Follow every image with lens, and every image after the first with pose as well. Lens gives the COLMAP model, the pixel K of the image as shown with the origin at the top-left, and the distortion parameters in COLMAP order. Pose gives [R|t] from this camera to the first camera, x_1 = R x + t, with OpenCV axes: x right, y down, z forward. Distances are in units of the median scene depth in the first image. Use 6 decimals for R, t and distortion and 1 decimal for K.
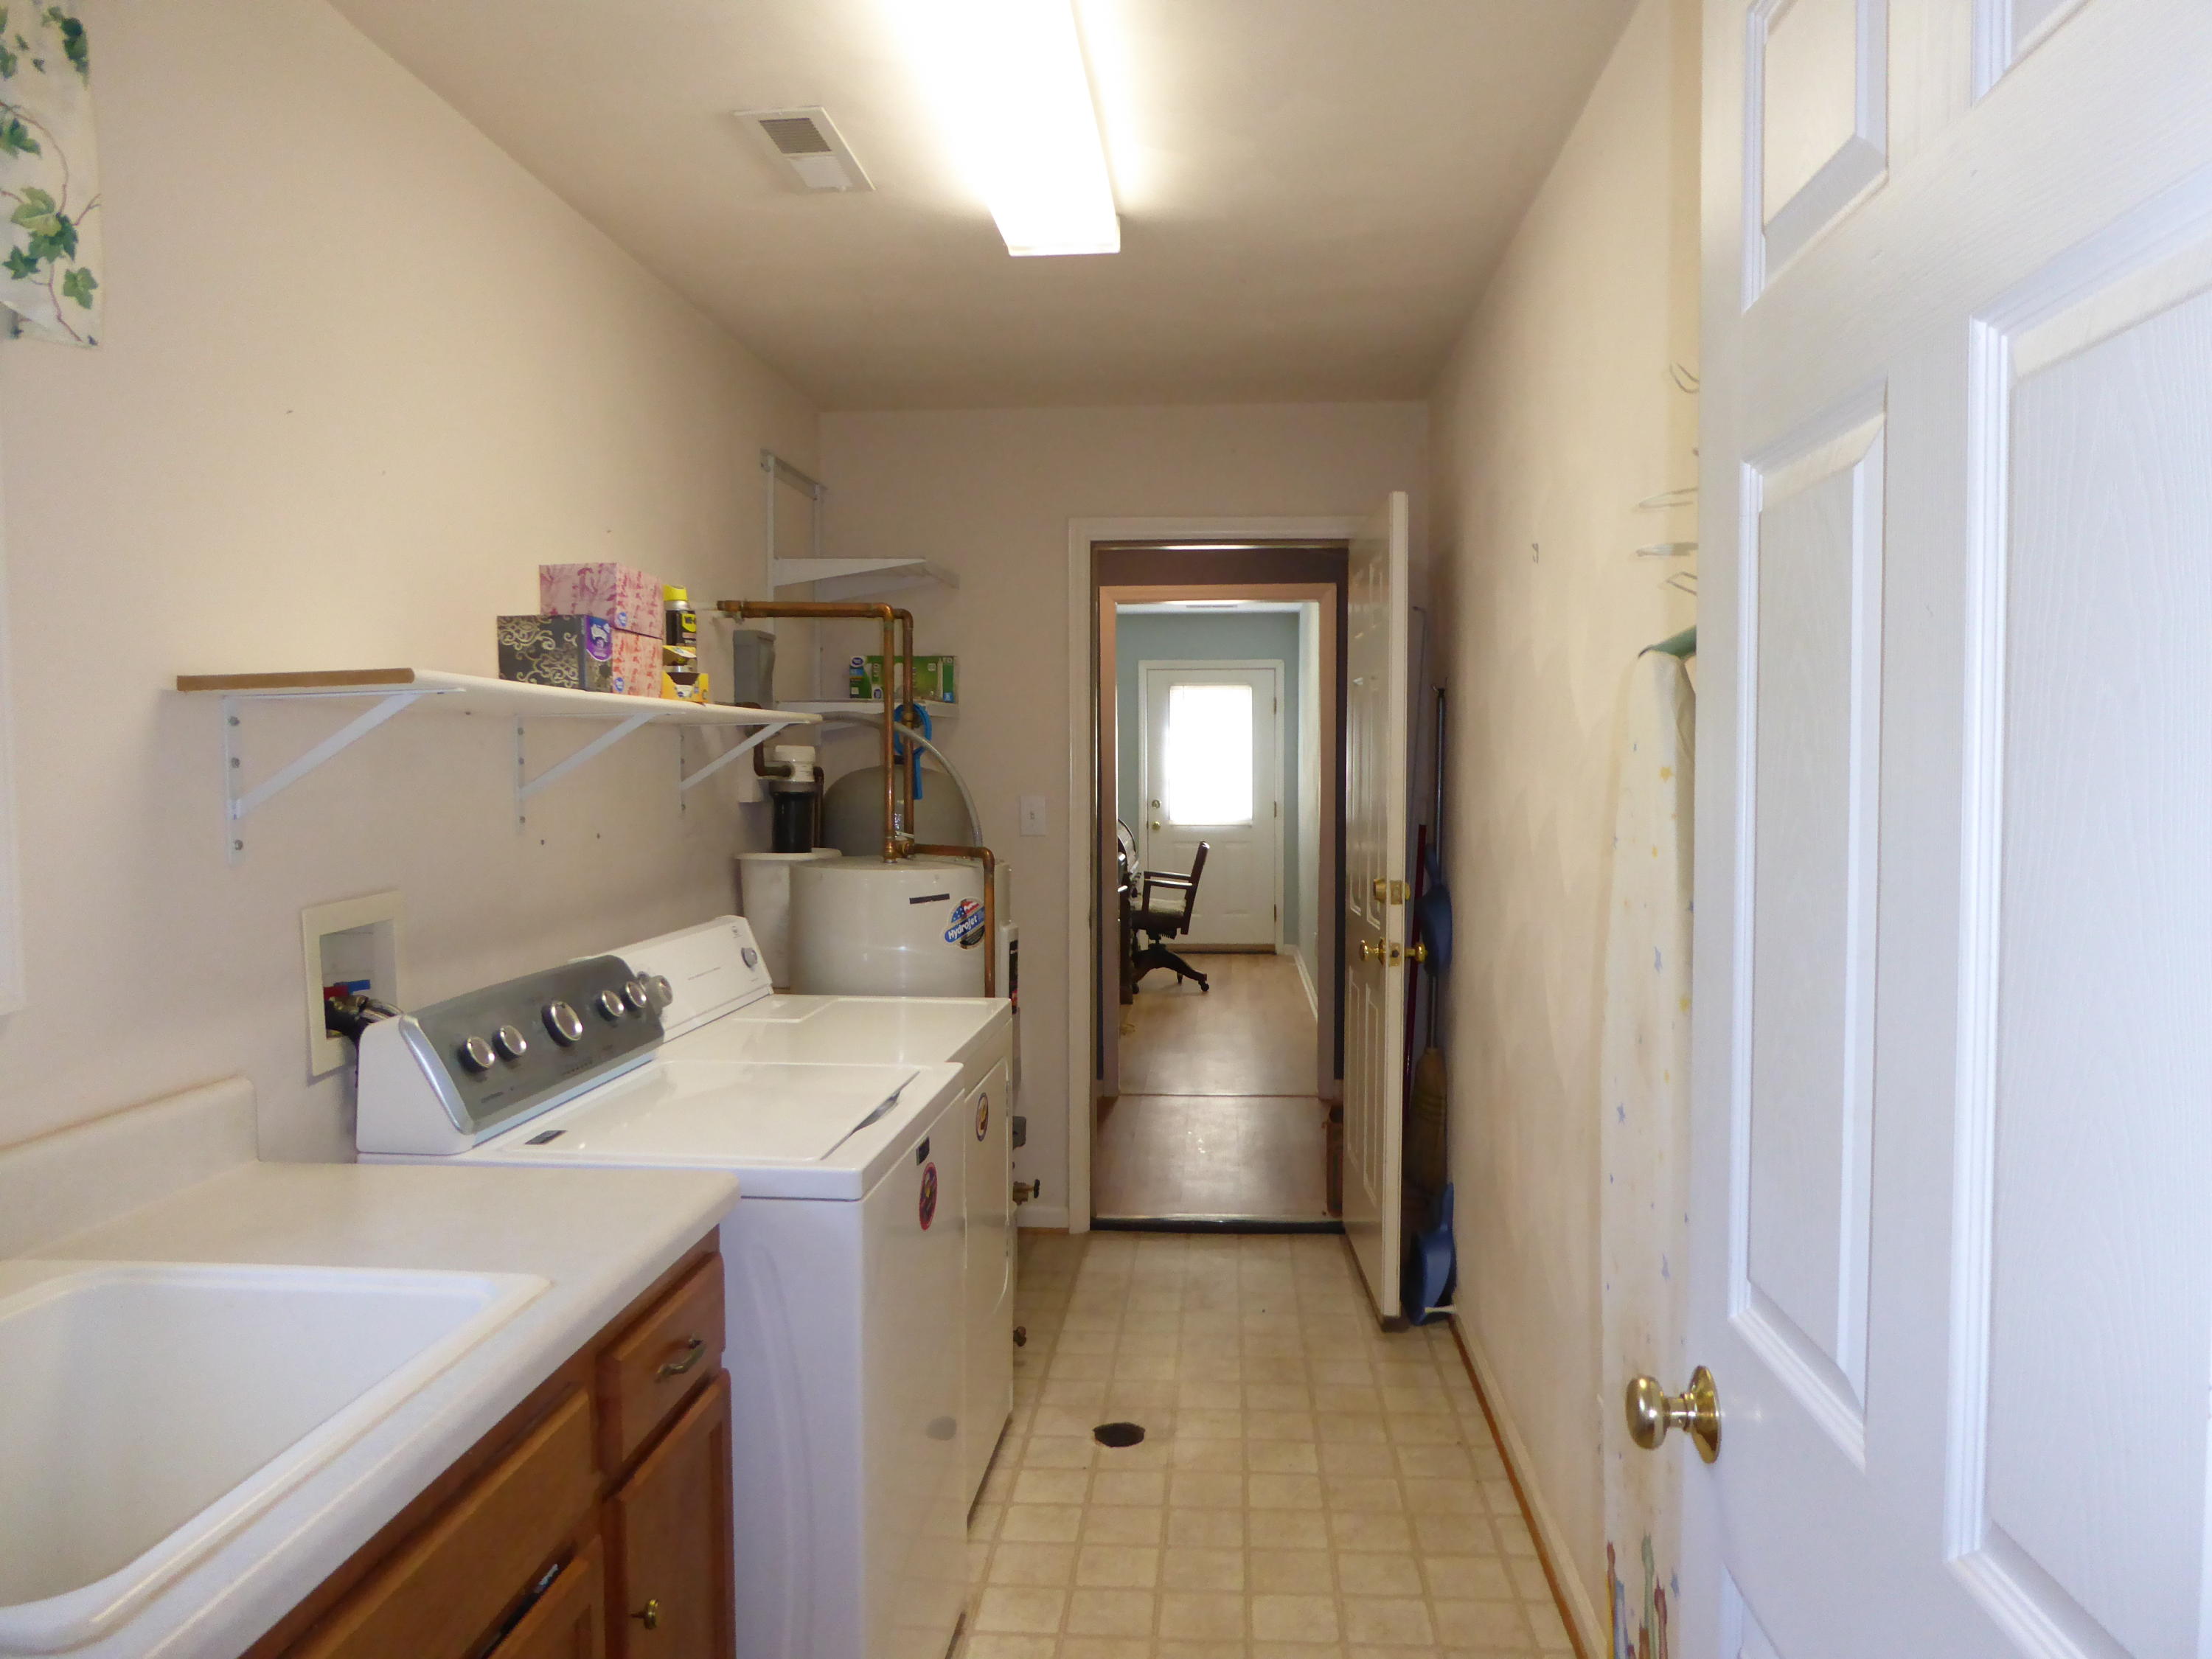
lens RADIAL K [[1582.4, 0, 1105.3], [0, 1582.4, 818.2], [0, 0, 1]] dist [-0.007934, -0.002904]
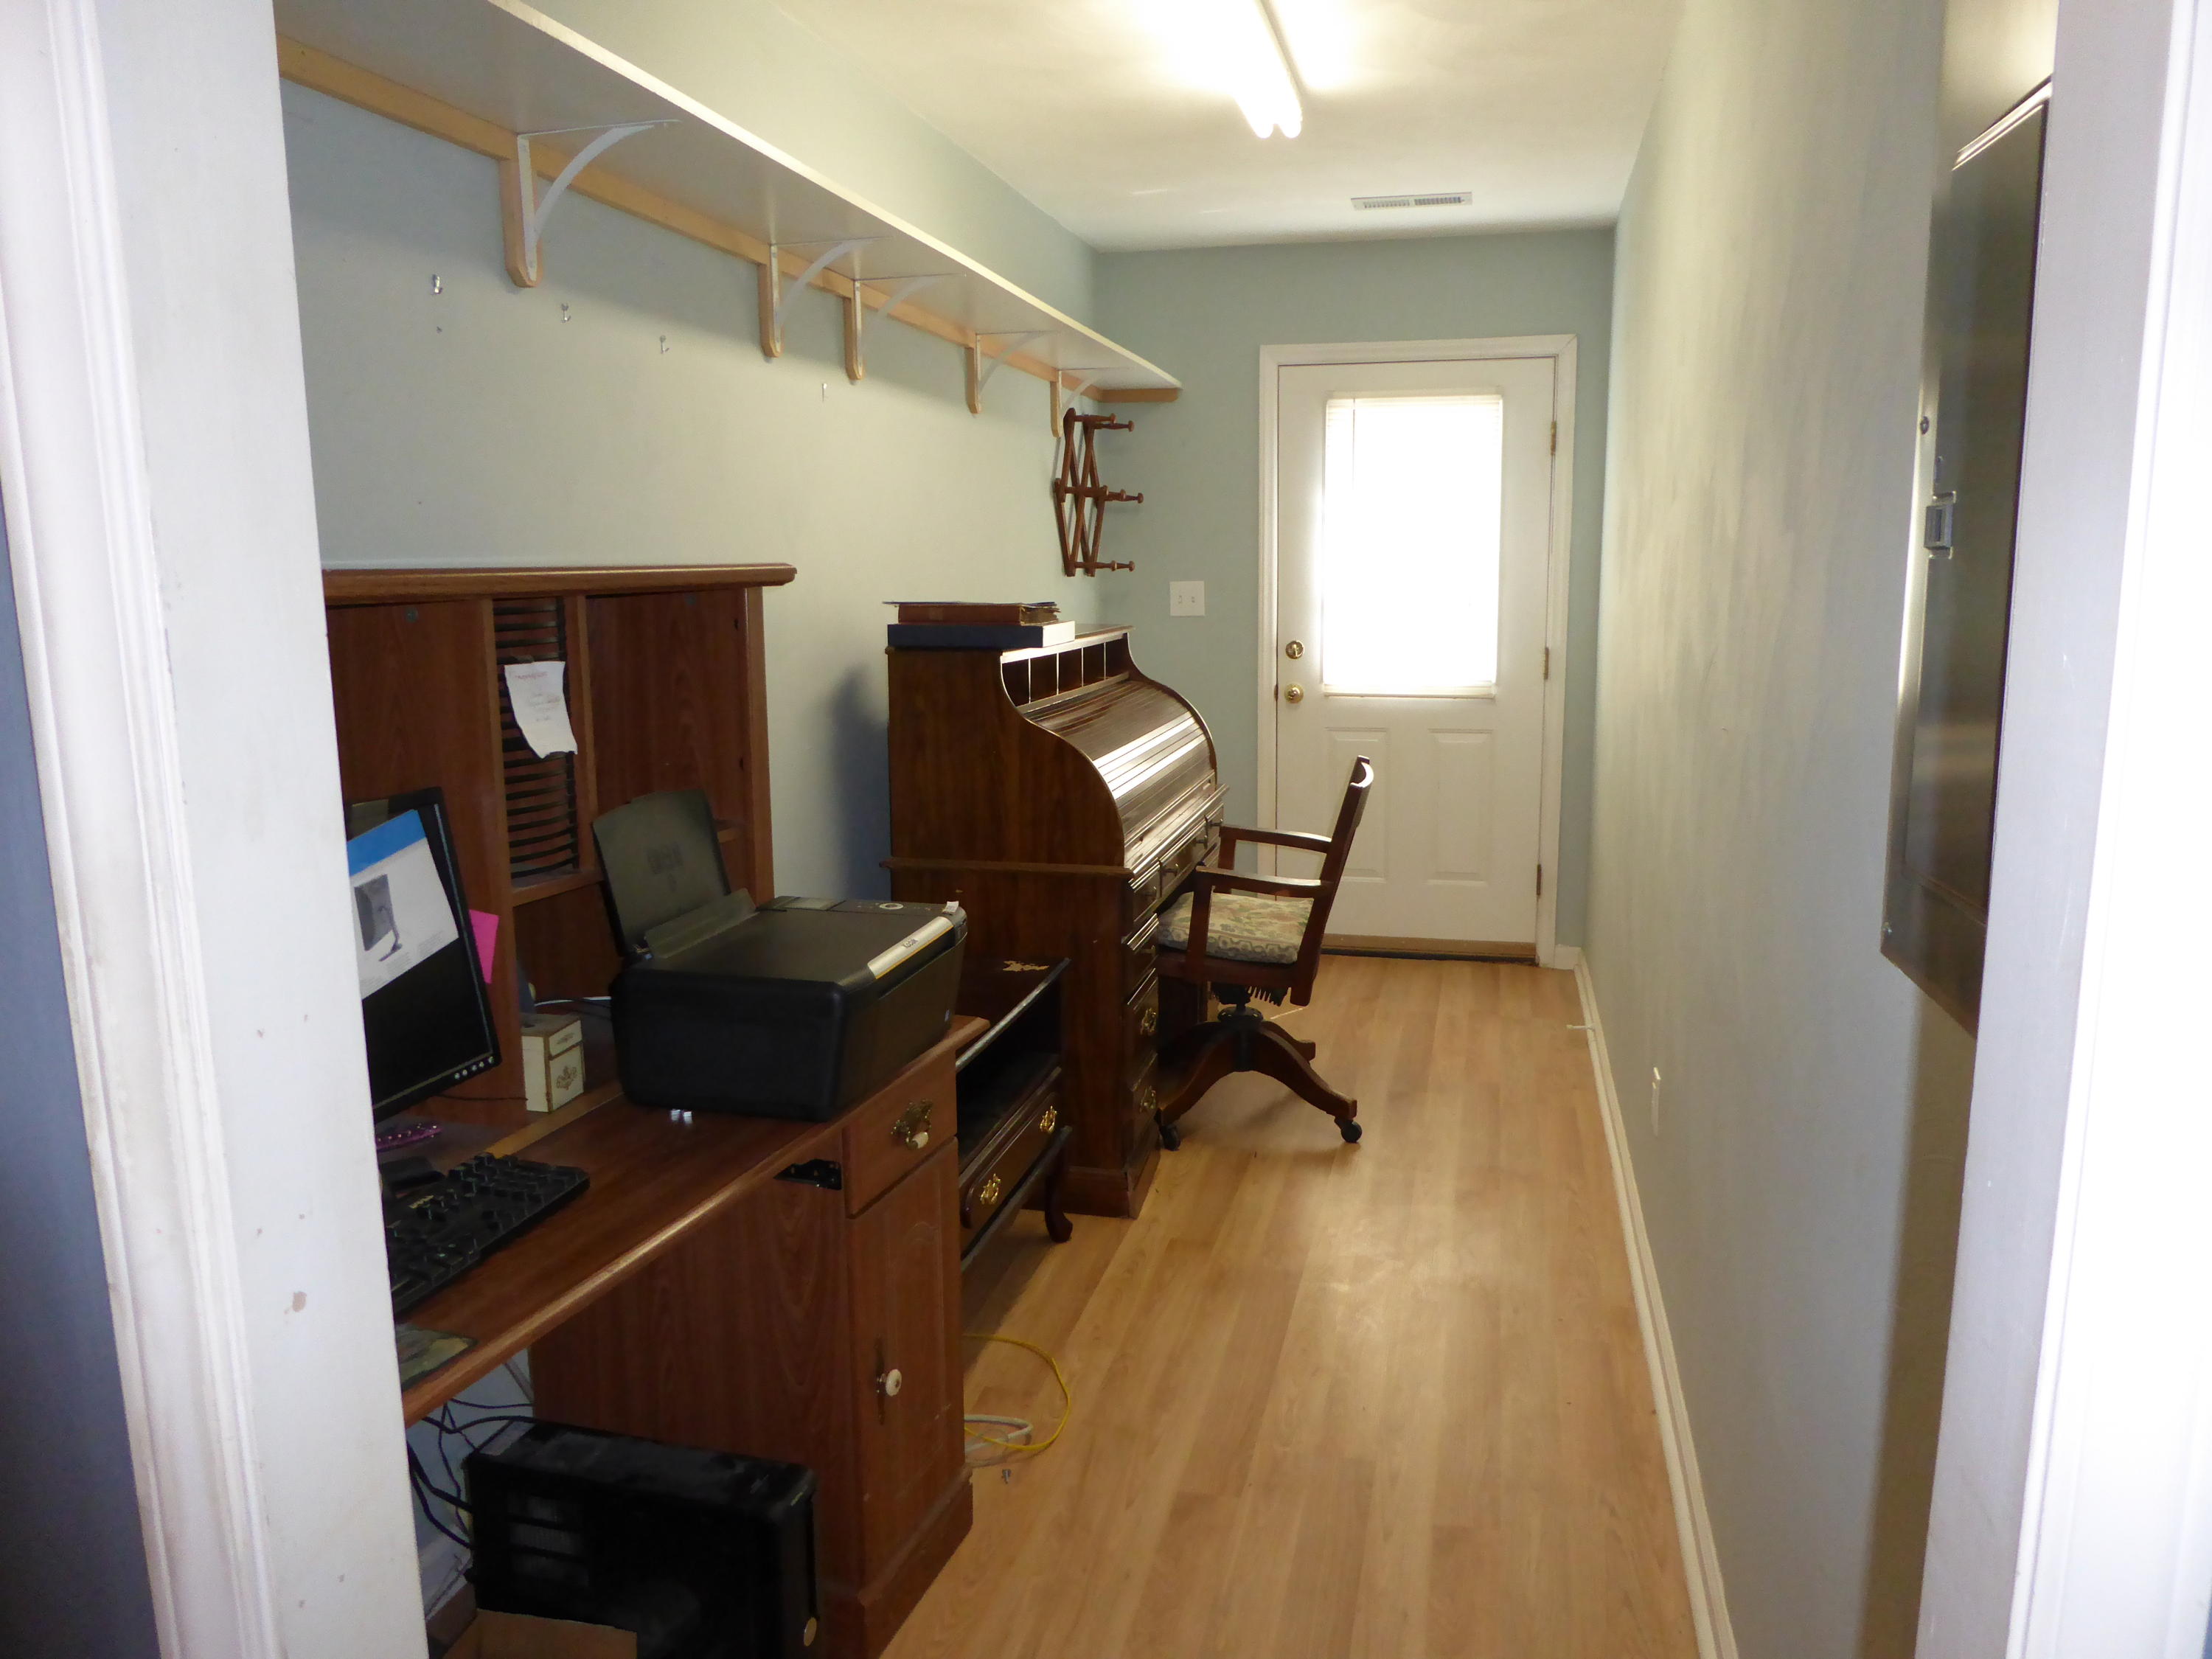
lens RADIAL K [[1582.4, 0, 1105.3], [0, 1582.4, 818.2], [0, 0, 1]] dist [-0.007934, -0.002904]
pose [[0.986571, 0.018838, -0.162243, 0.066857], [0.002789, 0.991239, 0.132052, -0.027043], [0.163309, -0.130731, 0.977875, 0.622212]]
